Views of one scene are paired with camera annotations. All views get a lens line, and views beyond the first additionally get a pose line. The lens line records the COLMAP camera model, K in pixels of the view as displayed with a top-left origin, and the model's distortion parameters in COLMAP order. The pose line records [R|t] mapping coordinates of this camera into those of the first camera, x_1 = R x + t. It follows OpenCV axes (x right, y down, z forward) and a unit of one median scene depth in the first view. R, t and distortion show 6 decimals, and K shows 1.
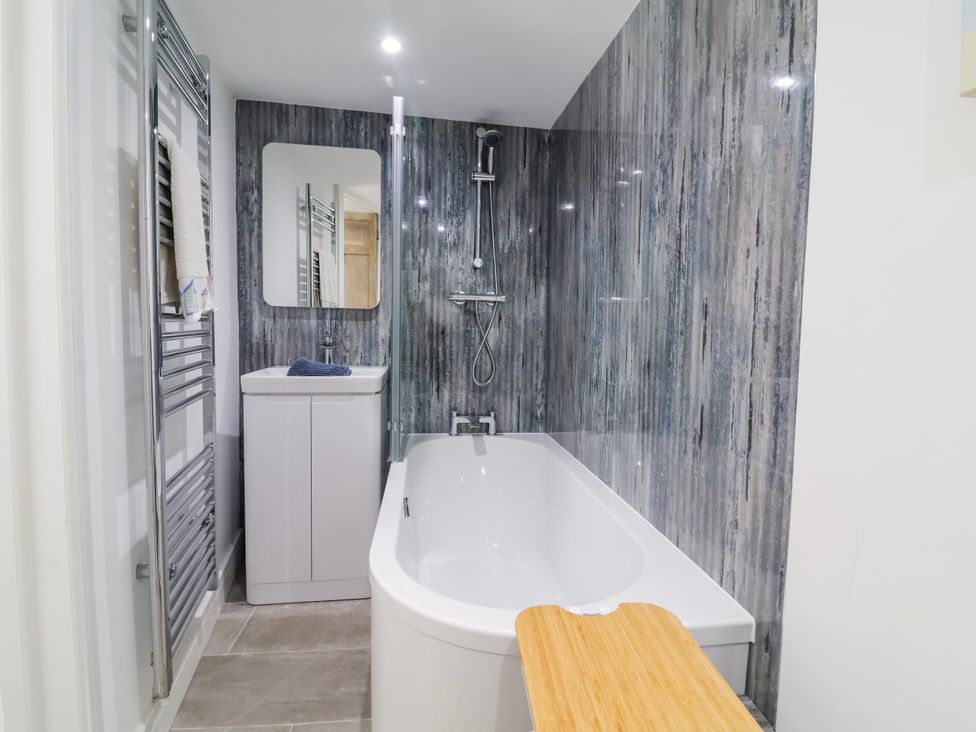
lens RADIAL K [[504.8, 0, 497.4], [0, 504.8, 358.6], [0, 0, 1]] dist [0.001497, -0.015051]
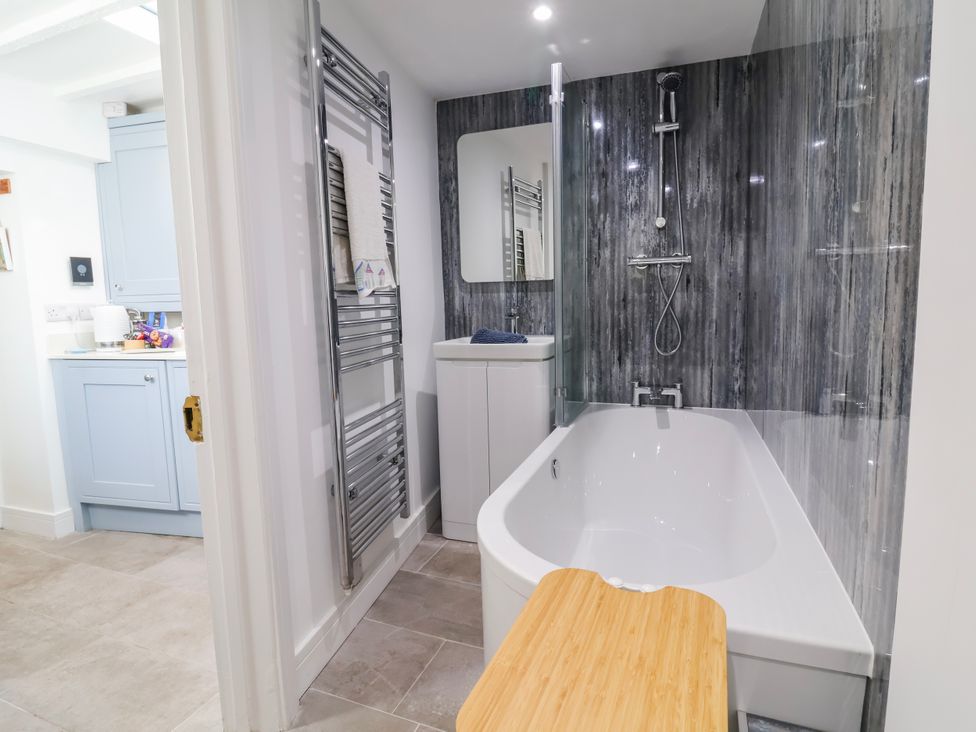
lens RADIAL K [[504.8, 0, 494.5], [0, 504.8, 357.5], [0, 0, 1]] dist [0.001497, -0.015051]
pose [[0.879916, 0.010758, -0.475008, 0.168691], [0.011905, 0.998931, 0.044677, 0.015856], [0.474981, -0.044967, 0.878846, 0.036827]]
